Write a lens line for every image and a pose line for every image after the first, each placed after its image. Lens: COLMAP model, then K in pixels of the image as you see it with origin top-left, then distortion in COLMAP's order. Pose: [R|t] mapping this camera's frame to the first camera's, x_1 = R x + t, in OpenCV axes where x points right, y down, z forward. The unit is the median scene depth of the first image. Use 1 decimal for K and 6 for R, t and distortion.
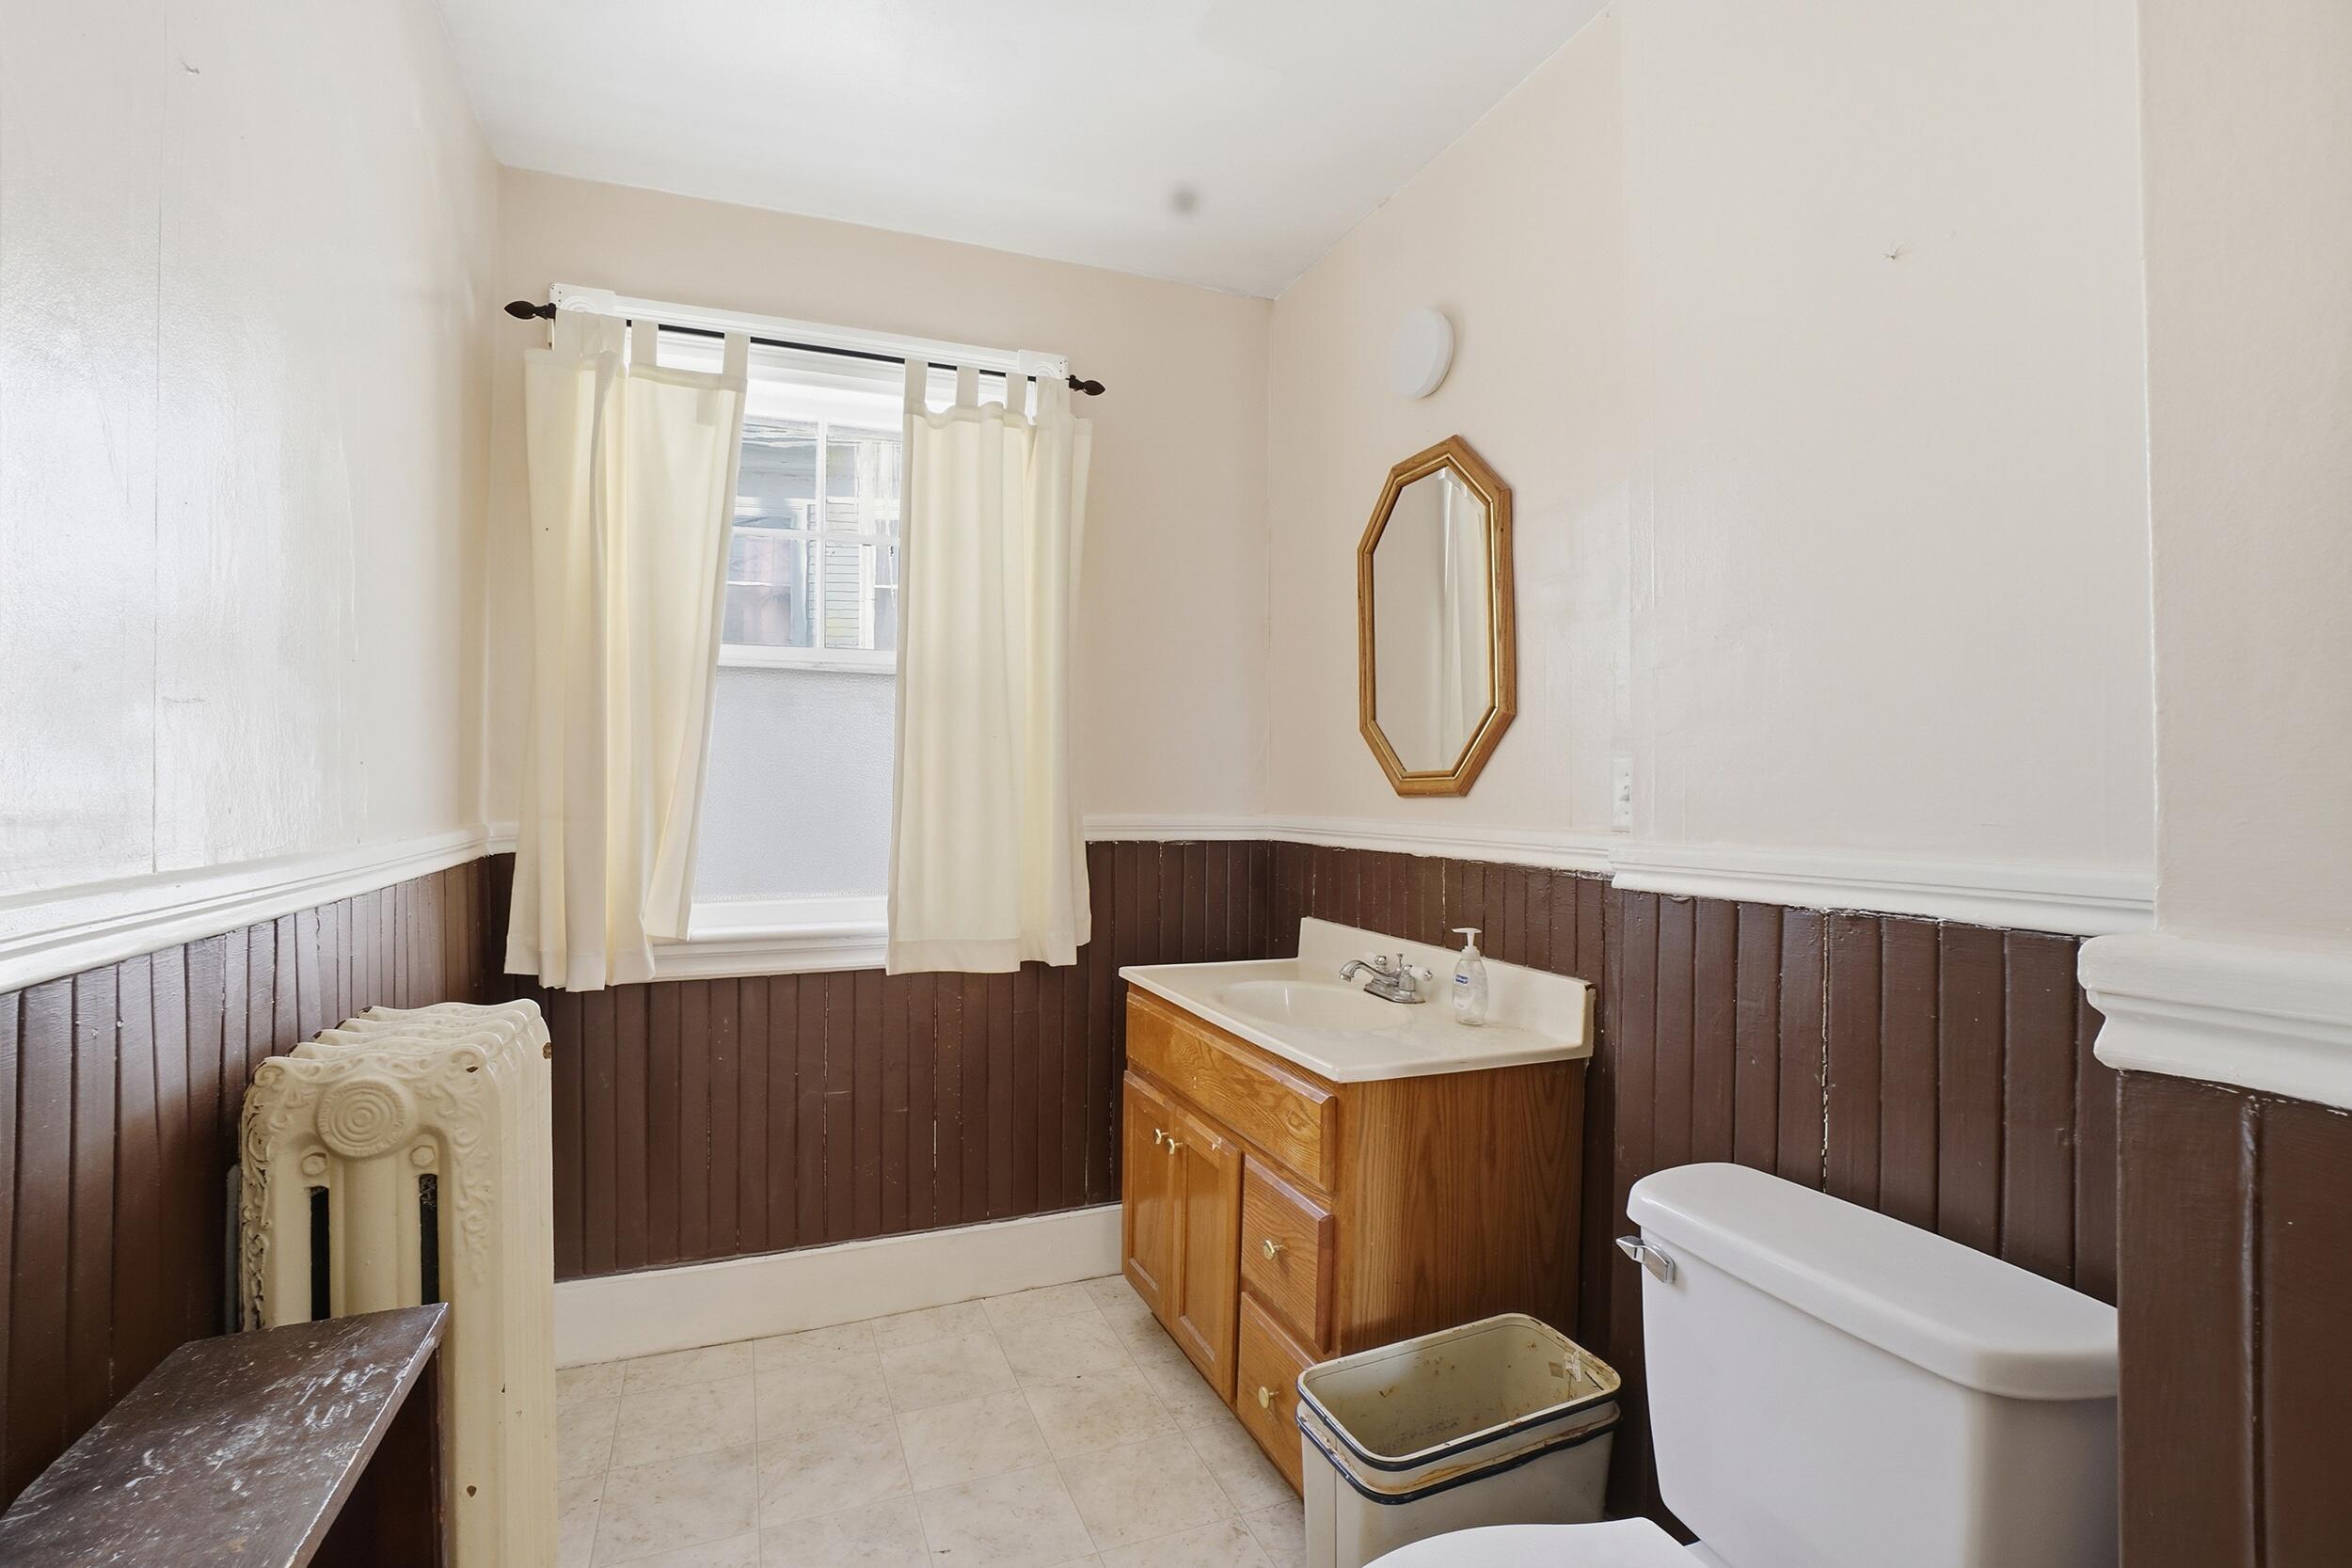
lens RADIAL K [[1053.3, 0, 1154.9], [0, 1053.3, 770.6], [0, 0, 1]] dist [-0.064321, 0.024669]
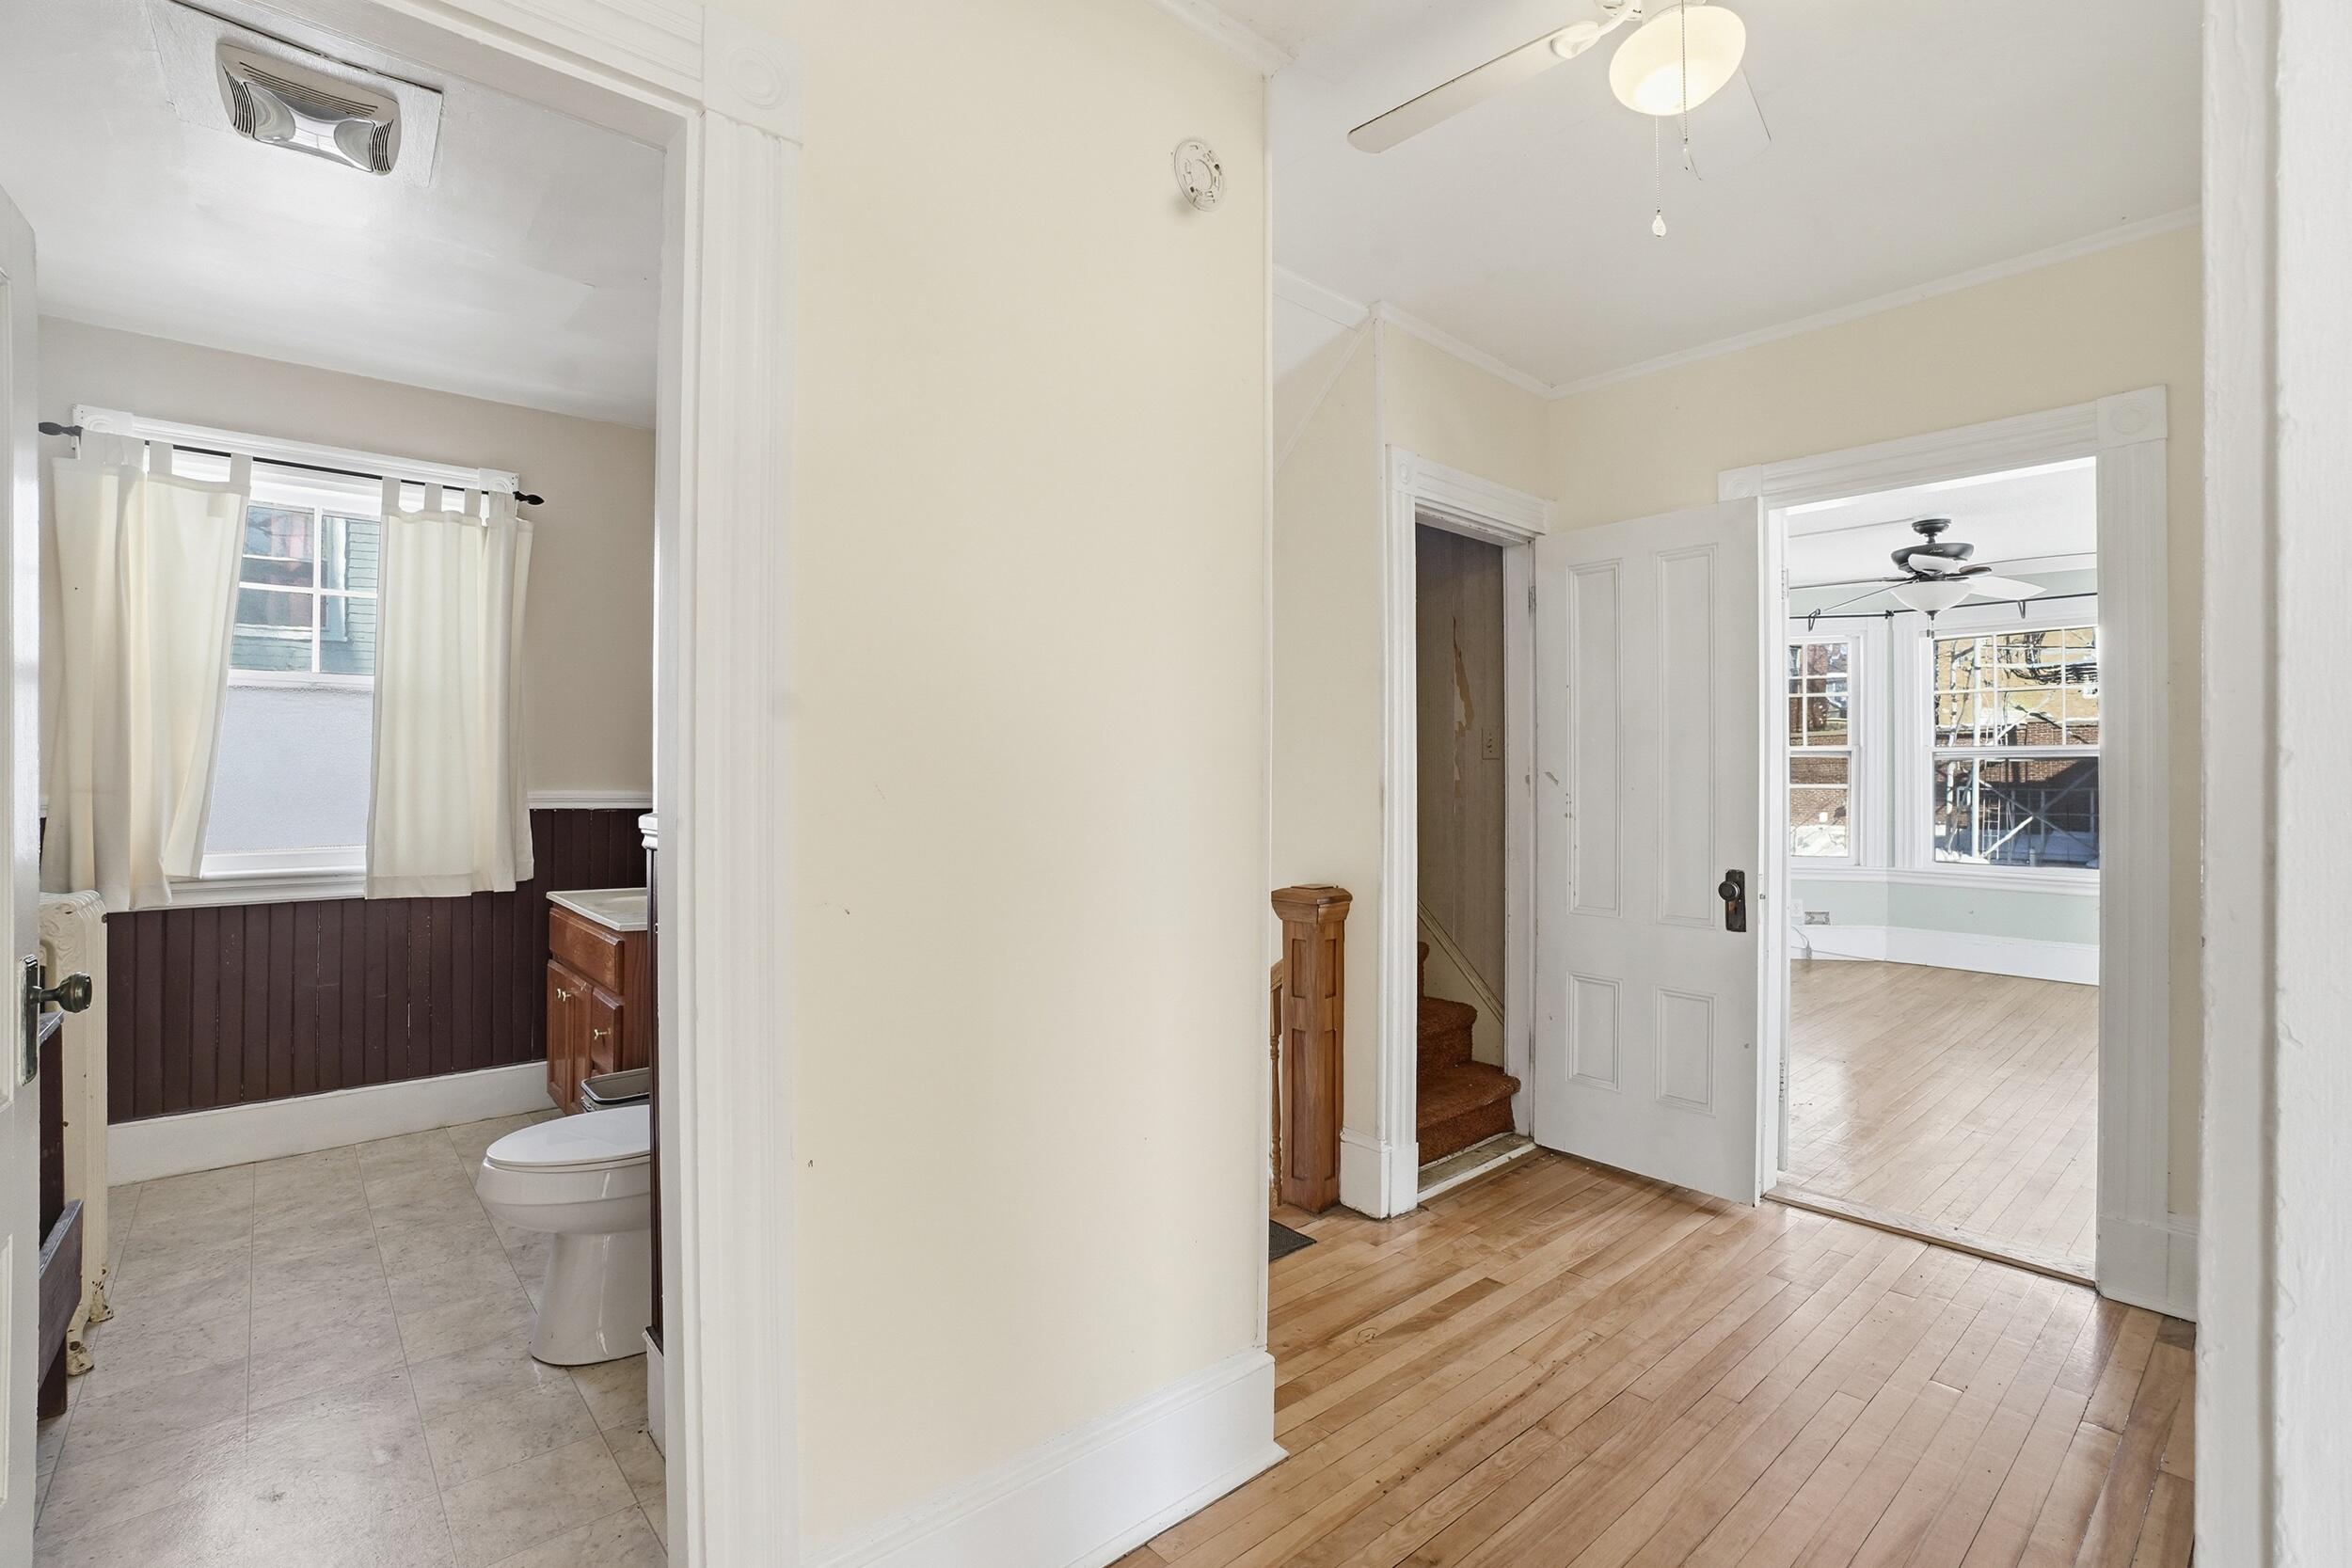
lens RADIAL K [[1053.3, 0, 1154.9], [0, 1053.3, 770.6], [0, 0, 1]] dist [-0.064321, 0.024669]
pose [[0.943720, 0.006315, 0.330684, 0.313900], [-0.010815, 0.999872, 0.011772, -0.014290], [-0.330567, -0.014686, 0.943668, -0.715827]]
